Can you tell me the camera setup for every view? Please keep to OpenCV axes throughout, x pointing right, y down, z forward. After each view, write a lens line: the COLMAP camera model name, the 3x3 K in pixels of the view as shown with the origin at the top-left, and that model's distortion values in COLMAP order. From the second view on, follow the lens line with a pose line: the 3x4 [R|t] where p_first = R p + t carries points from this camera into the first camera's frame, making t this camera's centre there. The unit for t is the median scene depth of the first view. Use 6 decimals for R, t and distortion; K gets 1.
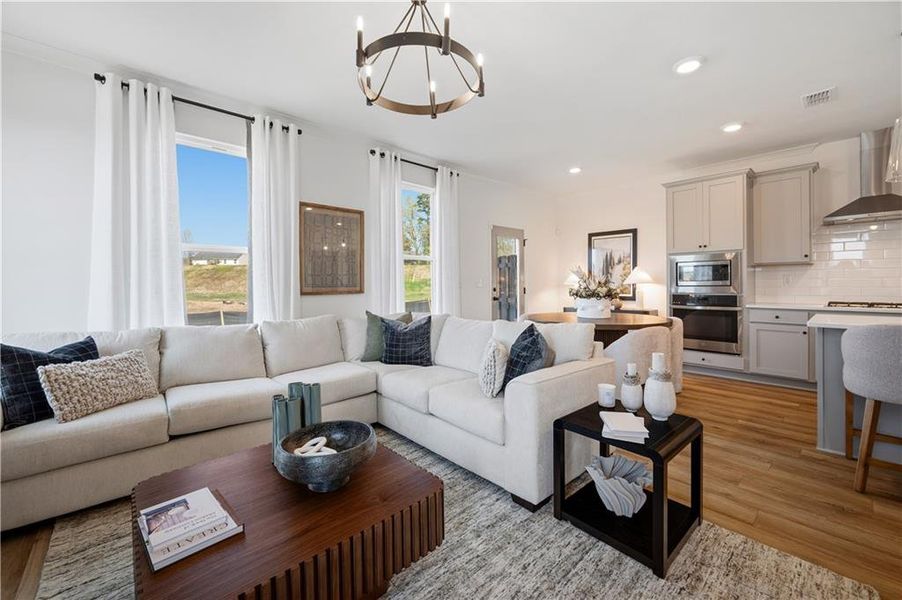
lens RADIAL K [[355.7, 0, 456.6], [0, 355.7, 285.9], [0, 0, 1]] dist [-0.002170, 0.000101]
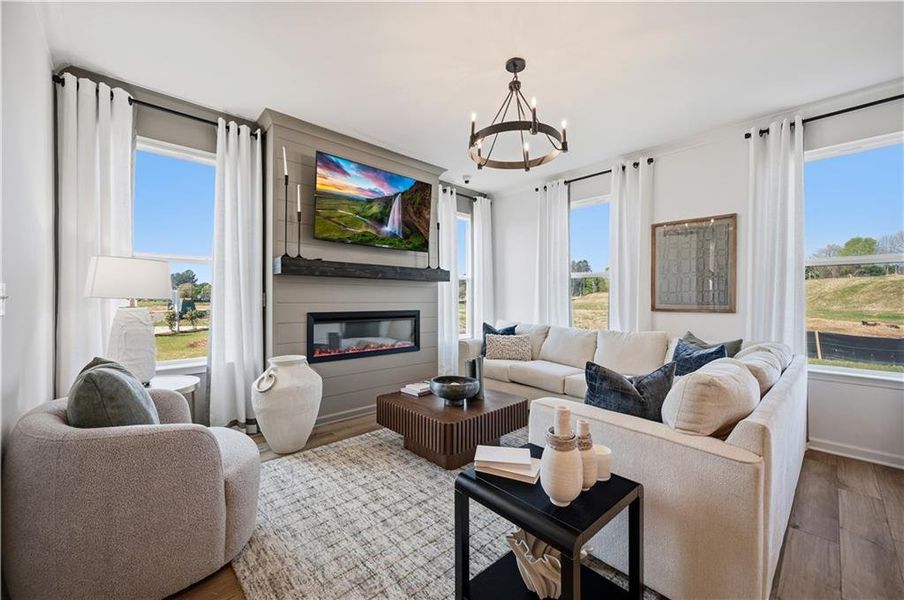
lens RADIAL K [[356.5, 0, 455.0], [0, 356.5, 299.3], [0, 0, 1]] dist [-0.002170, 0.000101]
pose [[0.012445, 0.009586, -0.999877, 0.515441], [-0.013584, 0.999863, 0.009417, -0.009290], [0.999830, 0.013465, 0.012573, 0.316499]]
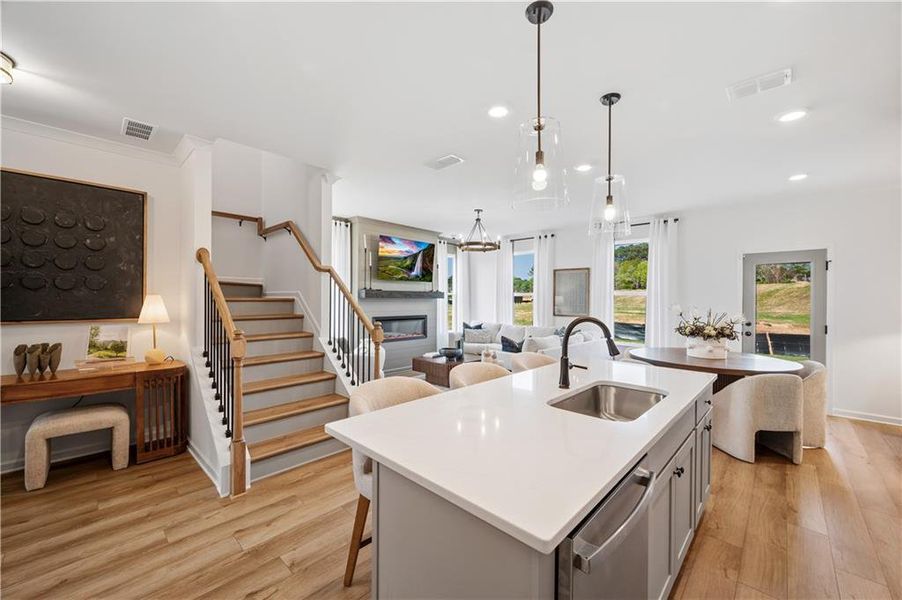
lens RADIAL K [[355.7, 0, 455.6], [0, 355.7, 296.8], [0, 0, 1]] dist [-0.002170, 0.000101]
pose [[0.077125, 0.003802, -0.997014, 1.236904], [-0.017866, 0.999837, 0.002431, -0.061605], [0.996861, 0.017626, 0.077180, 0.236575]]
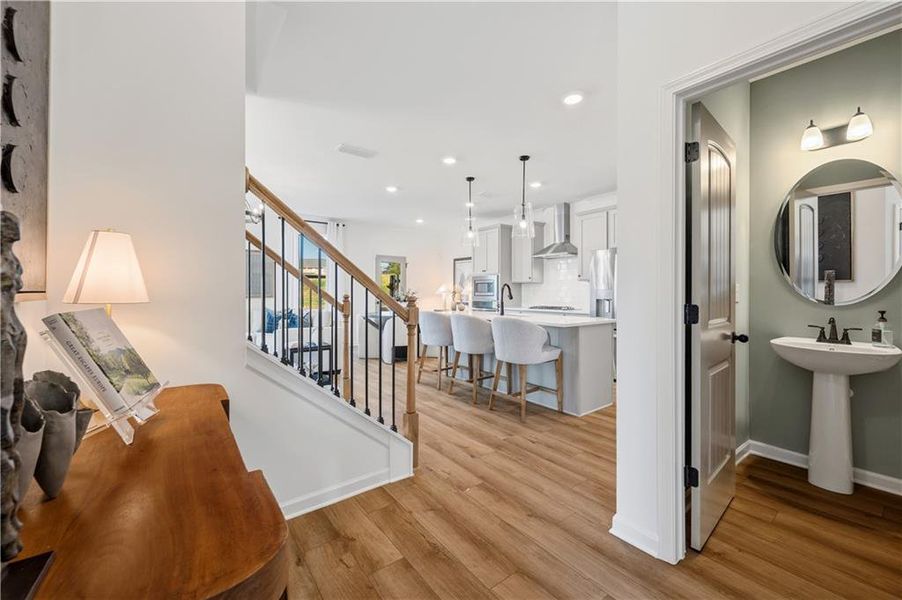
lens RADIAL K [[355.7, 0, 453.3], [0, 355.7, 291.6], [0, 0, 1]] dist [-0.002170, 0.000101]
pose [[0.995752, 0.011190, -0.091391, 0.737606], [-0.011989, 0.999895, -0.008198, -0.003436], [0.091290, 0.009259, 0.995781, -0.634773]]
